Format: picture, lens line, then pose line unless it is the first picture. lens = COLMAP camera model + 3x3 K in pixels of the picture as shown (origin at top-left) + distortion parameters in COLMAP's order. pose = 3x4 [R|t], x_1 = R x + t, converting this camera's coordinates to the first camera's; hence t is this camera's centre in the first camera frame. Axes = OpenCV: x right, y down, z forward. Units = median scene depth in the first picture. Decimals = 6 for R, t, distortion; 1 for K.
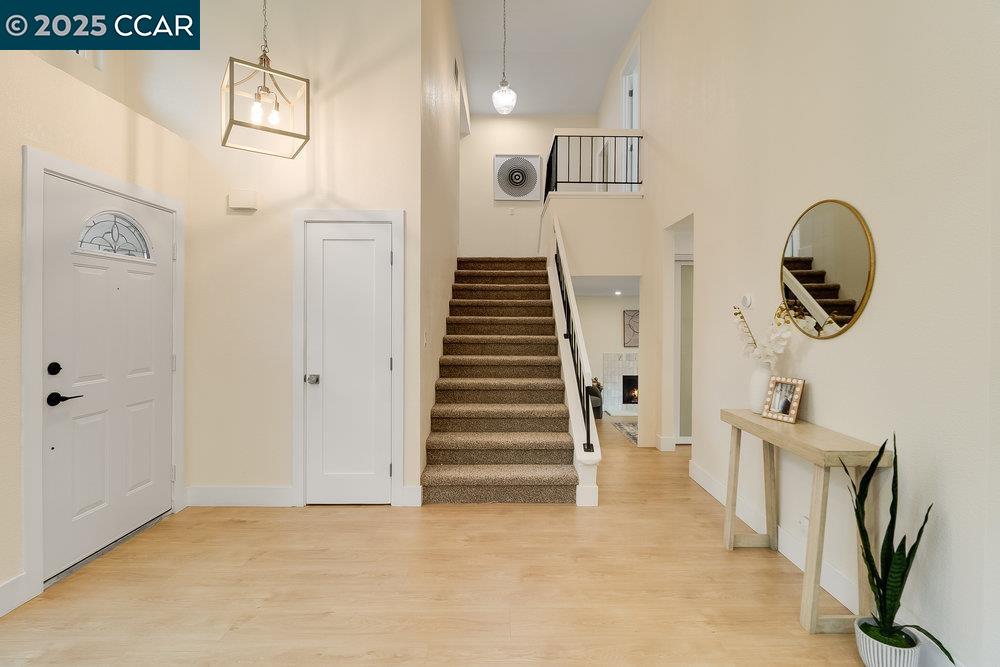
lens RADIAL K [[466.3, 0, 513.3], [0, 466.3, 319.9], [0, 0, 1]] dist [-0.004612, -0.000980]
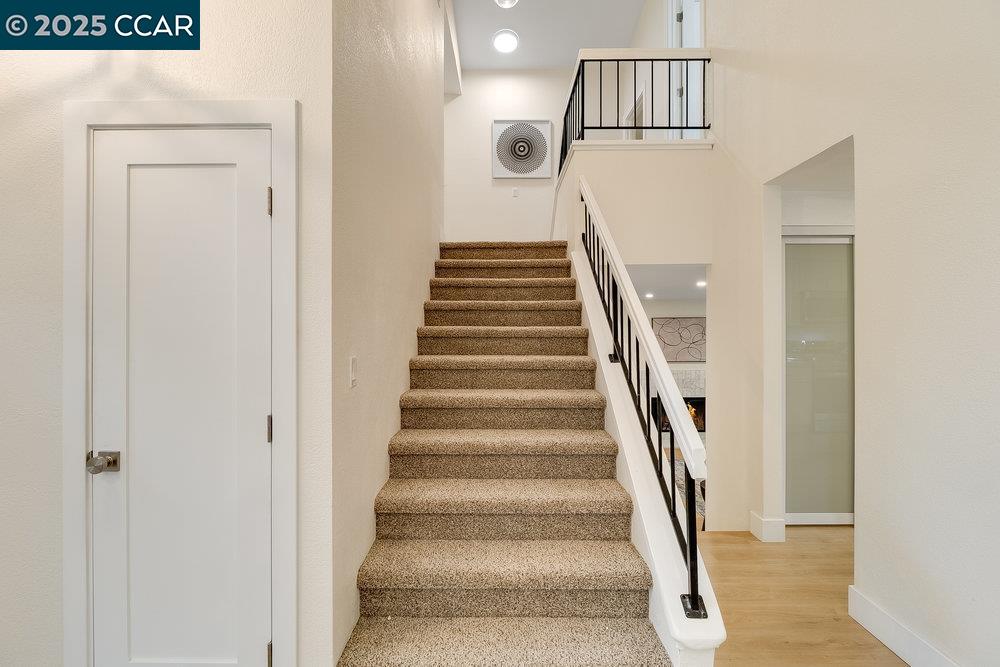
lens RADIAL K [[466.7, 0, 500.9], [0, 466.7, 322.9], [0, 0, 1]] dist [-0.003314, -0.000444]
pose [[0.999589, -0.006904, -0.027814, -0.014518], [0.006495, 0.999870, -0.014751, -0.002579], [0.027913, 0.014564, 0.999504, 0.467363]]
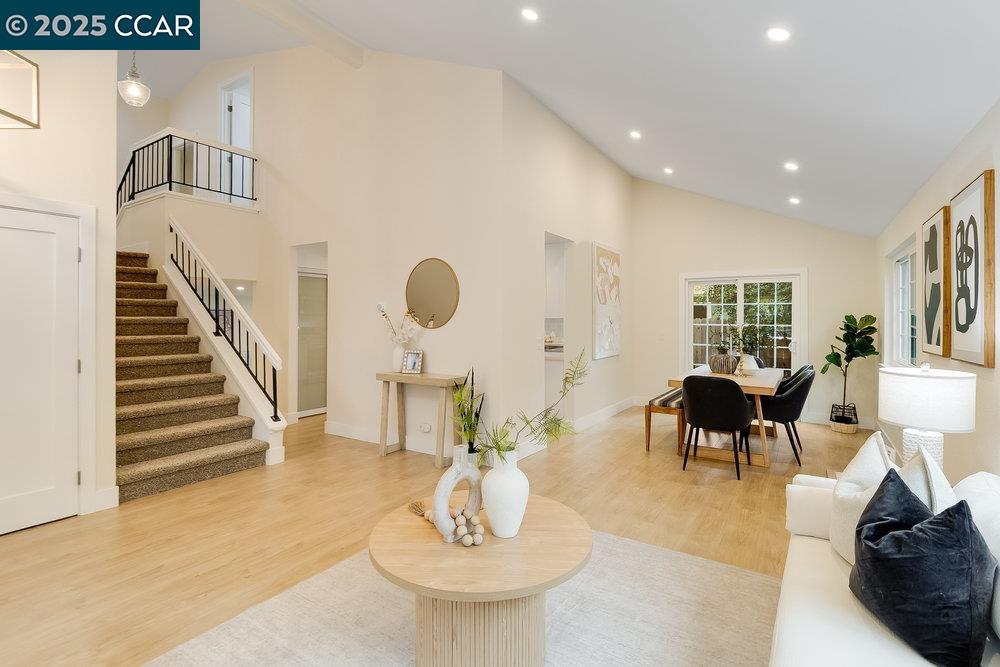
lens RADIAL K [[466.7, 0, 500.9], [0, 466.7, 322.9], [0, 0, 1]] dist [-0.003314, -0.000444]
pose [[0.566707, -0.010282, 0.823855, -0.482050], [0.003709, 0.999944, 0.009929, -0.000368], [-0.823911, -0.002571, 0.566714, -0.212860]]
